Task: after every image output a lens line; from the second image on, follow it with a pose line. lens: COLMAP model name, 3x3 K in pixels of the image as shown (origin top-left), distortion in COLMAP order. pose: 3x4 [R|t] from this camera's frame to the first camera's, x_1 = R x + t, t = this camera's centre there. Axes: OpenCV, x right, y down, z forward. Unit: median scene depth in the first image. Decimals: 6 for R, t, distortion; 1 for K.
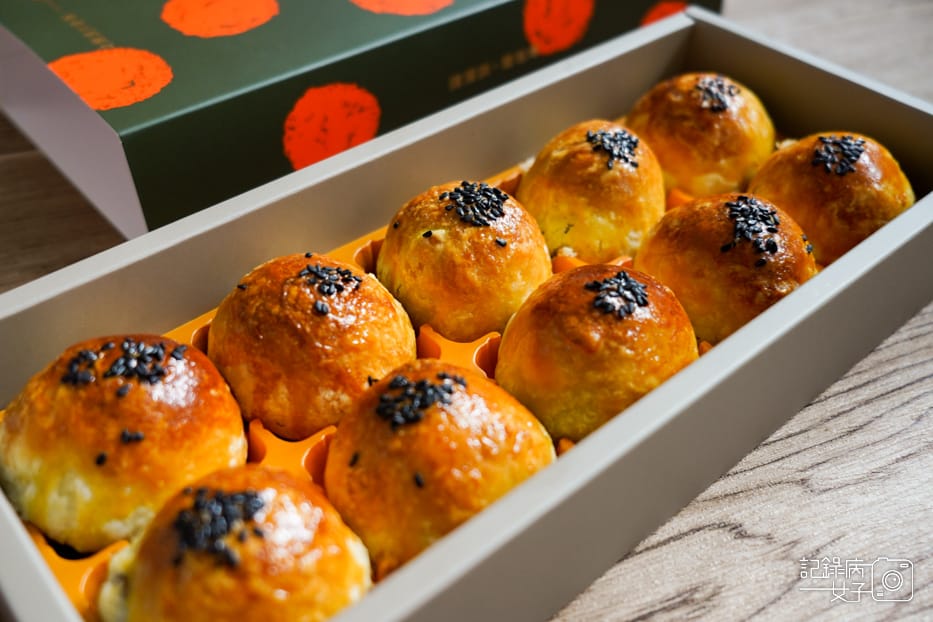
lens RADIAL K [[949.5, 0, 470.1], [0, 949.5, 310.5], [0, 0, 1]] dist [0.013633, 0.000000]
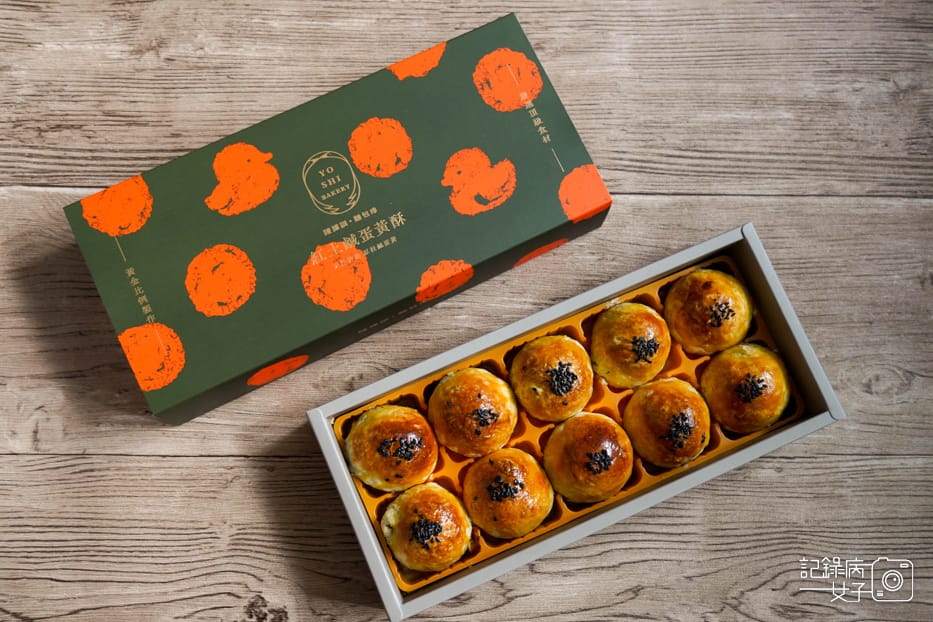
lens RADIAL K [[949.5, 0, 464.4], [0, 949.5, 310.4], [0, 0, 1]] dist [0.013633, 0.000000]
pose [[0.953196, 0.302096, -0.012503, -0.282509], [-0.219930, 0.721130, 0.656965, -2.012124], [0.207483, -0.623466, 0.753817, -0.711528]]
